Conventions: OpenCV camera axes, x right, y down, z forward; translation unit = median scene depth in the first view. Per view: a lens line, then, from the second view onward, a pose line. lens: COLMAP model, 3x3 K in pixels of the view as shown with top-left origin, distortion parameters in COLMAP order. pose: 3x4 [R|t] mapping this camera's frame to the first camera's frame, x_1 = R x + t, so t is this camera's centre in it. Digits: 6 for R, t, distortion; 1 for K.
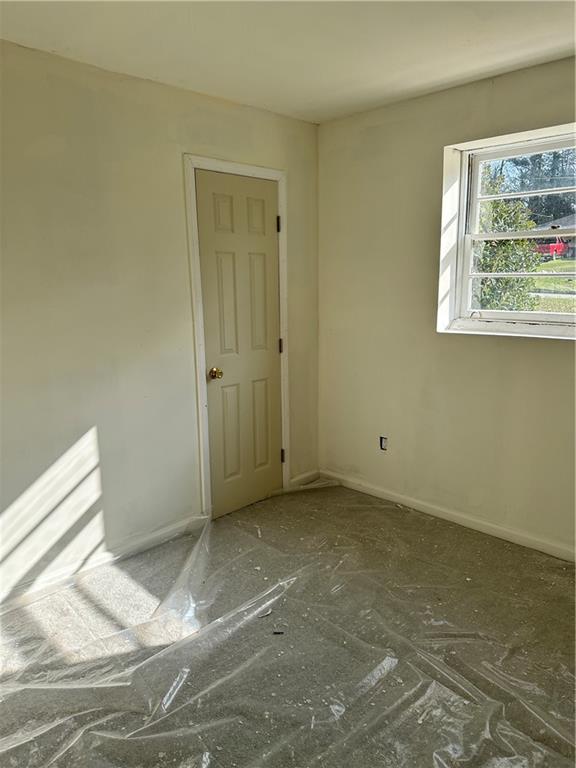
lens RADIAL K [[545.1, 0, 288.8], [0, 545.1, 385.3], [0, 0, 1]] dist [-0.000242, -0.016680]
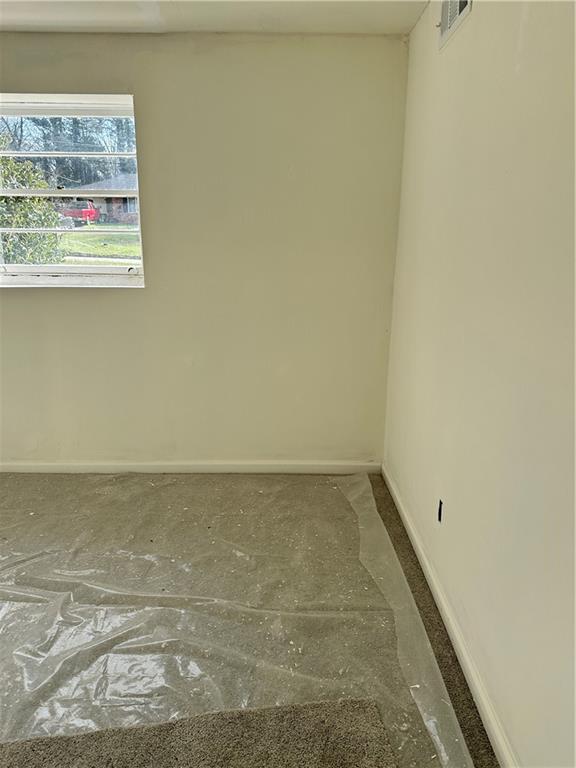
lens RADIAL K [[545.1, 0, 289.0], [0, 545.1, 381.8], [0, 0, 1]] dist [-0.000242, -0.016680]
pose [[0.711675, -0.159331, 0.684202, -0.003632], [0.121260, 0.987183, 0.103758, 0.037566], [-0.691965, 0.009124, 0.721874, -0.108167]]
